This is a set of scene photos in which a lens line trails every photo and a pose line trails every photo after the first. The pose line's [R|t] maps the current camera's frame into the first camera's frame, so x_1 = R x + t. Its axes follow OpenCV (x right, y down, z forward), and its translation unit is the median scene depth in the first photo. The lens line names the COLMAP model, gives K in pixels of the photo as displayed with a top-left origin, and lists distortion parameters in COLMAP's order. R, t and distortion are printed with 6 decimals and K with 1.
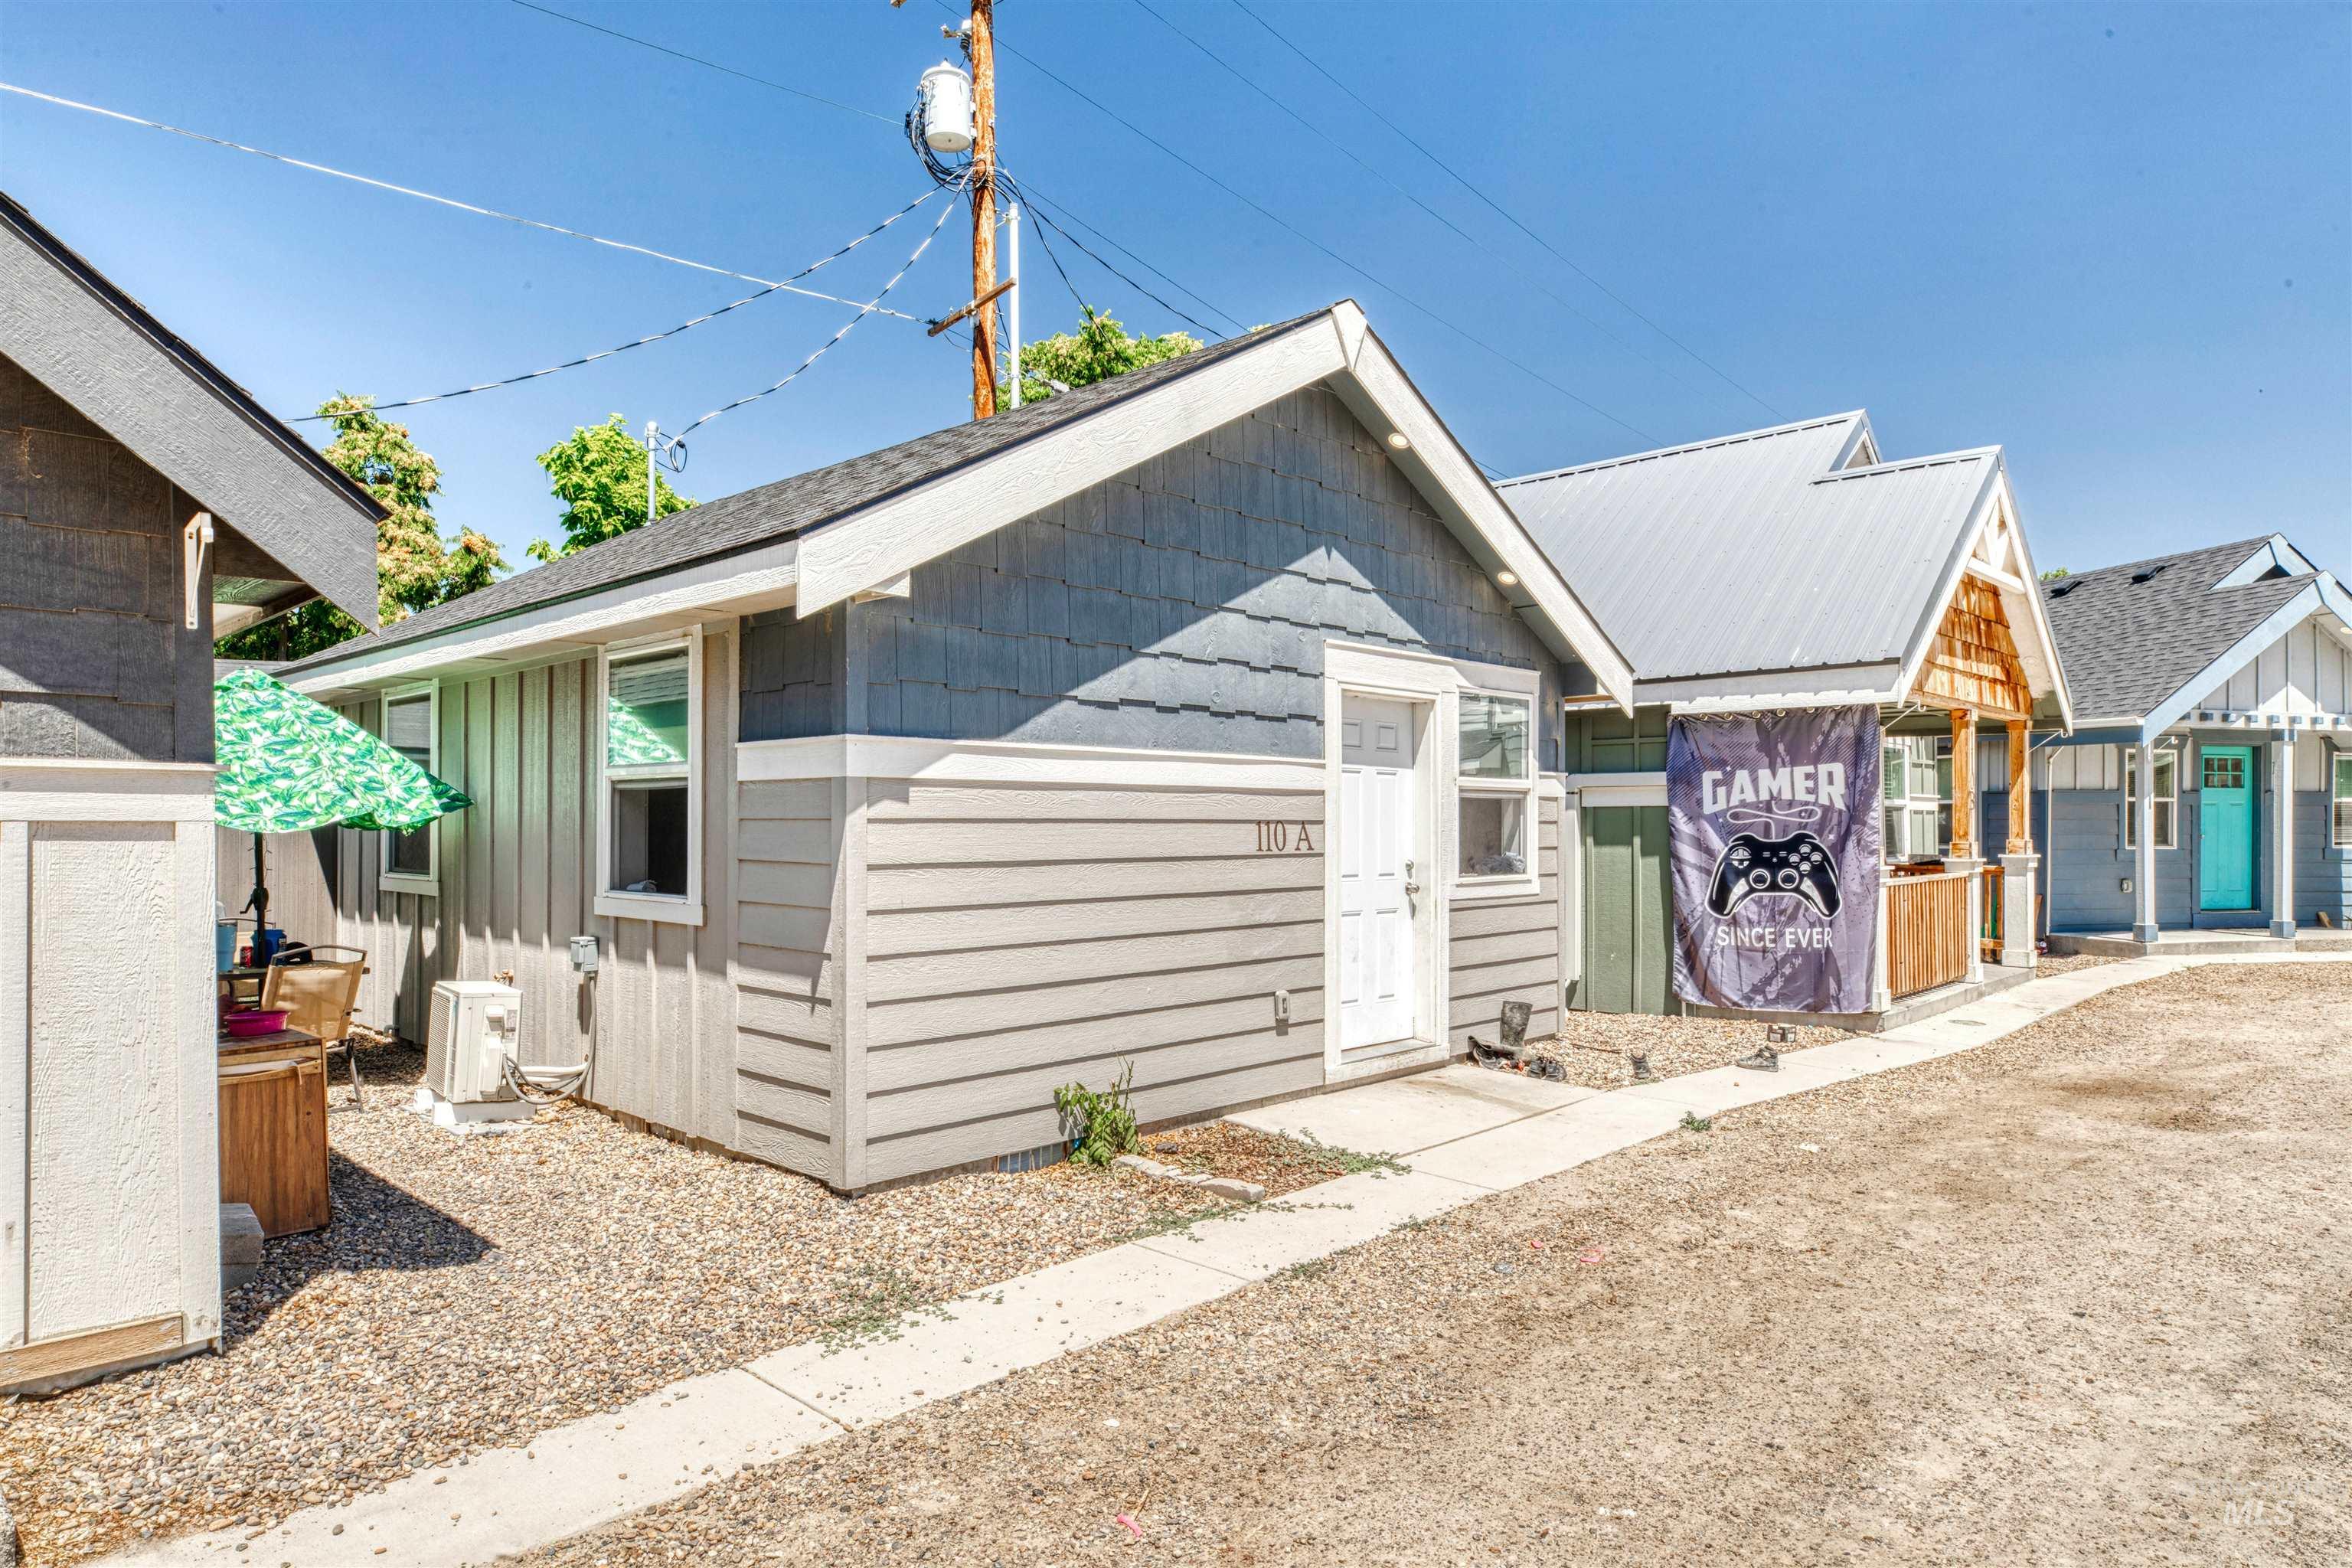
lens RADIAL K [[1391.1, 0, 1172.2], [0, 1391.1, 809.2], [0, 0, 1]] dist [0.012104, 0.001819]
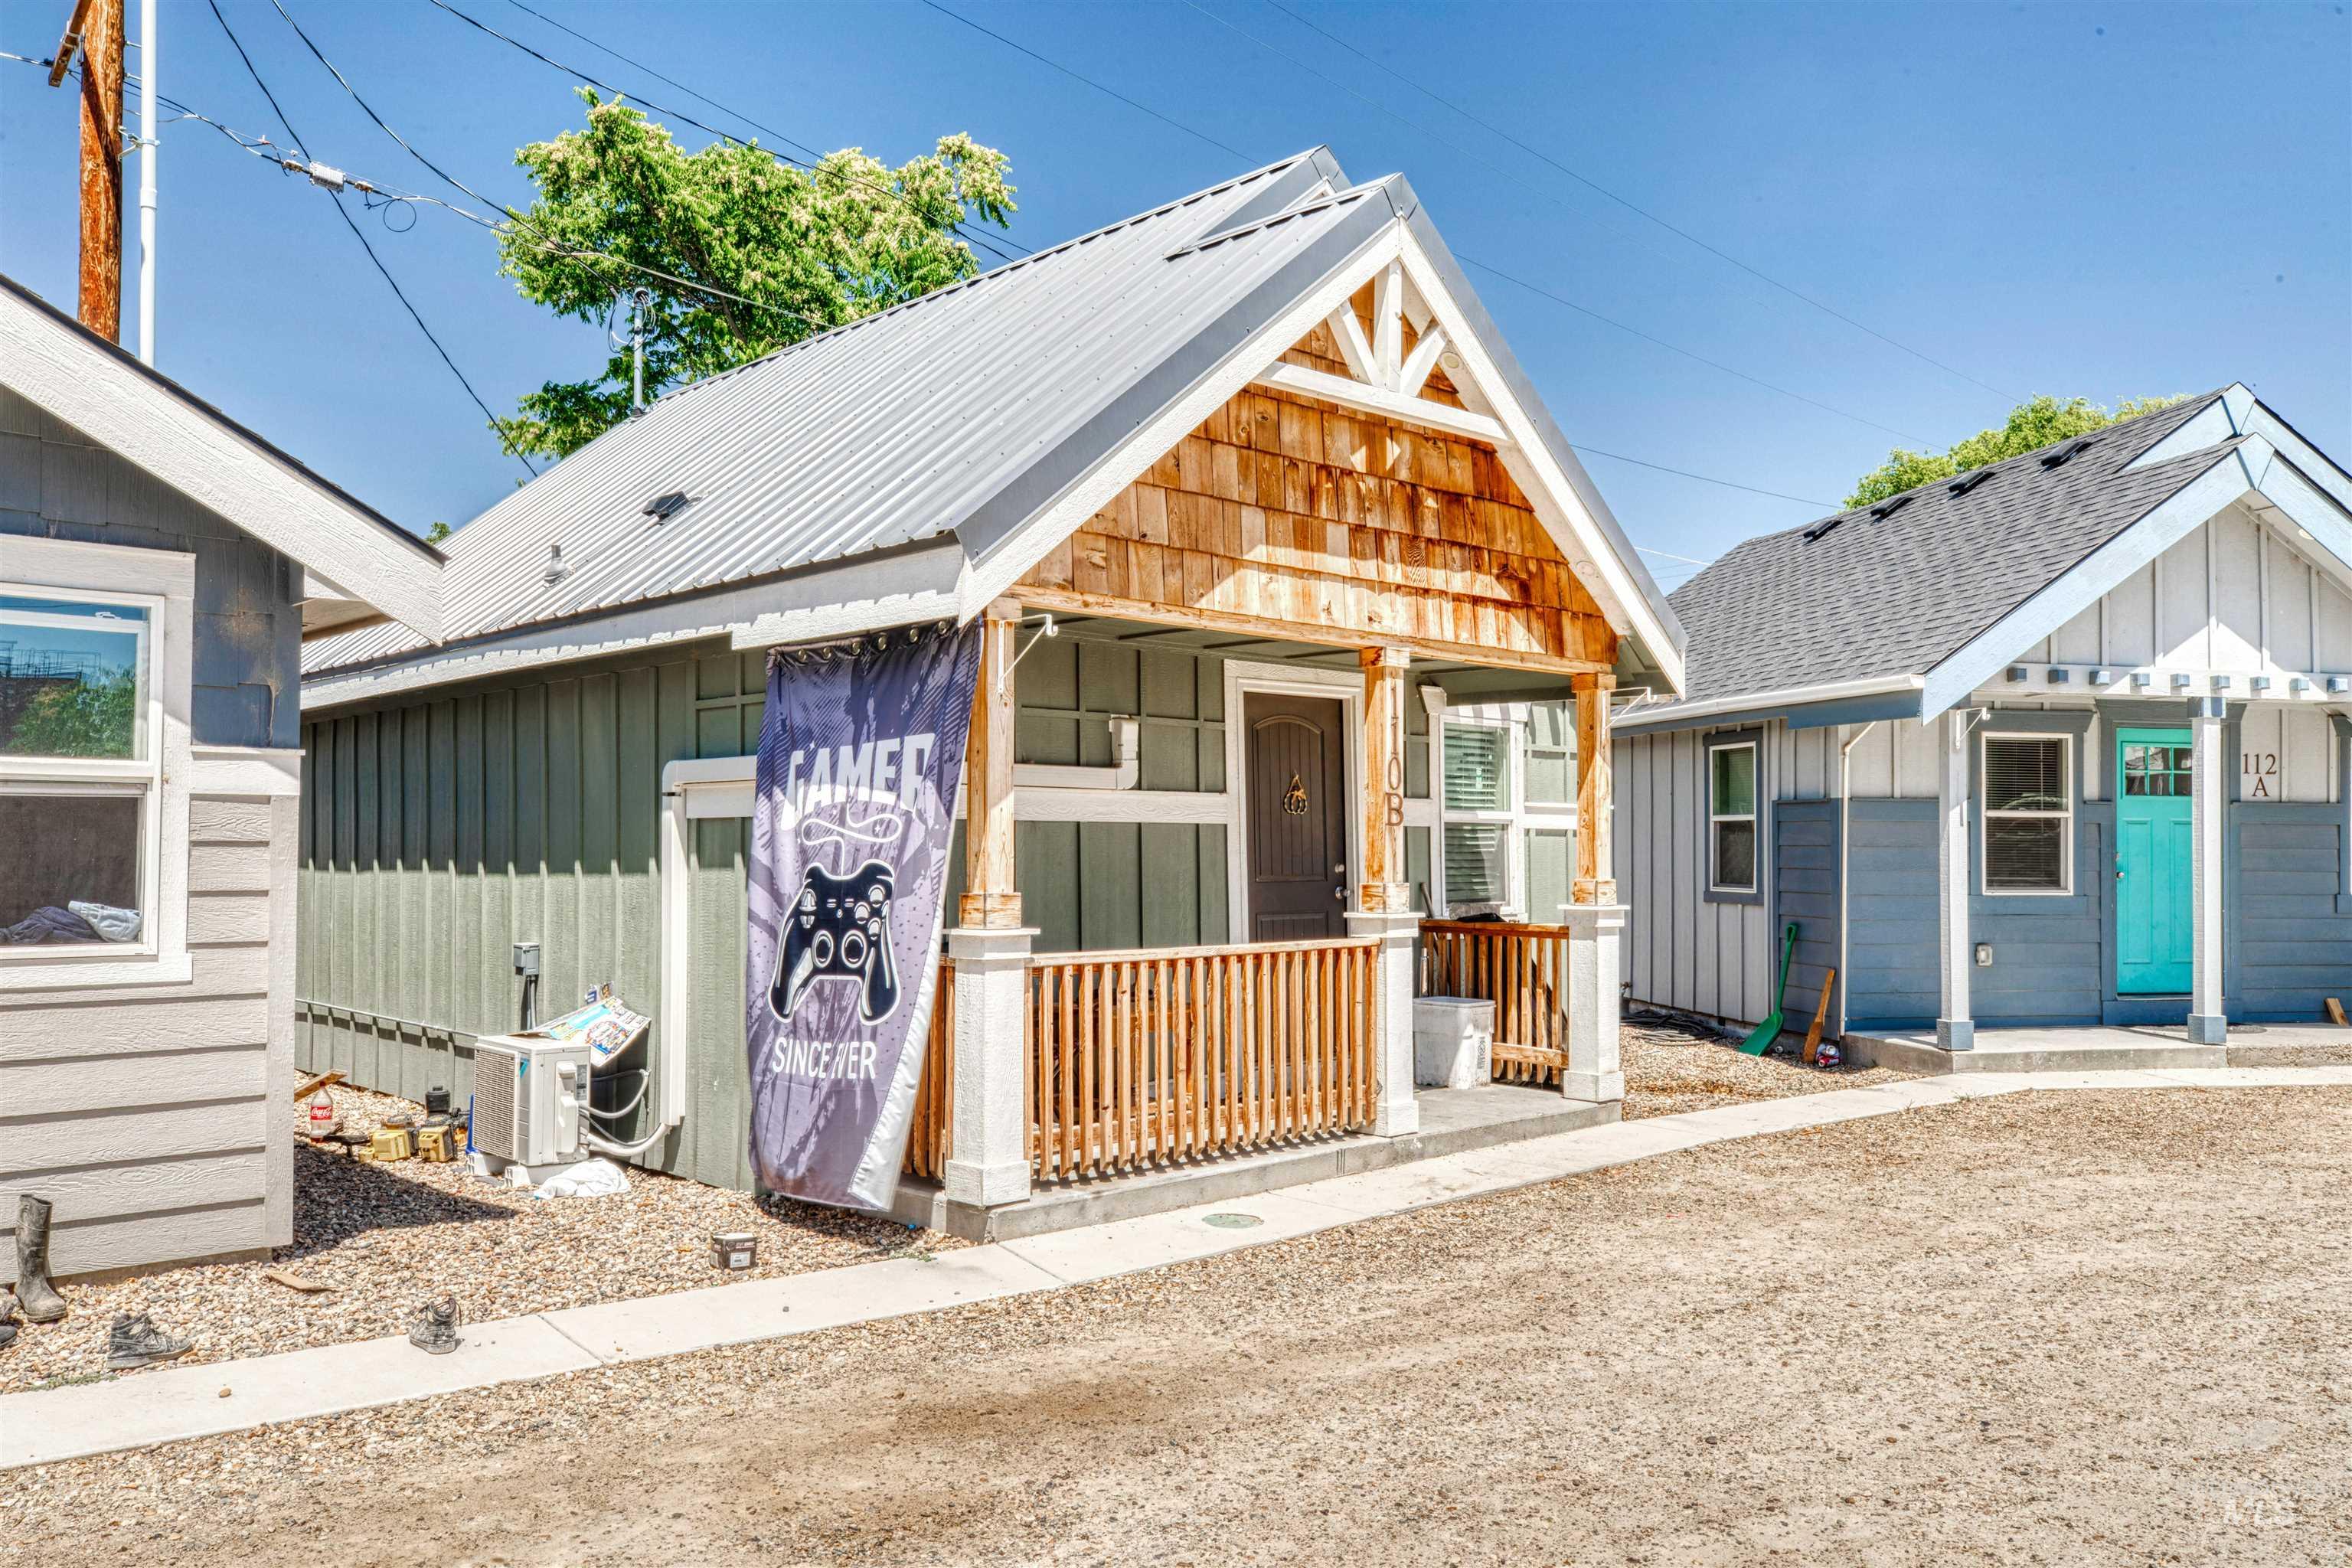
lens RADIAL K [[1786.7, 0, 1176.0], [0, 1786.7, 784.0], [0, 0, 1]] dist [0.014334, 0.004092]
pose [[0.998704, 0.000052, -0.050890, 0.668050], [-0.001568, 0.999556, -0.029763, 0.007020], [0.050865, 0.029804, 0.998261, 0.351843]]
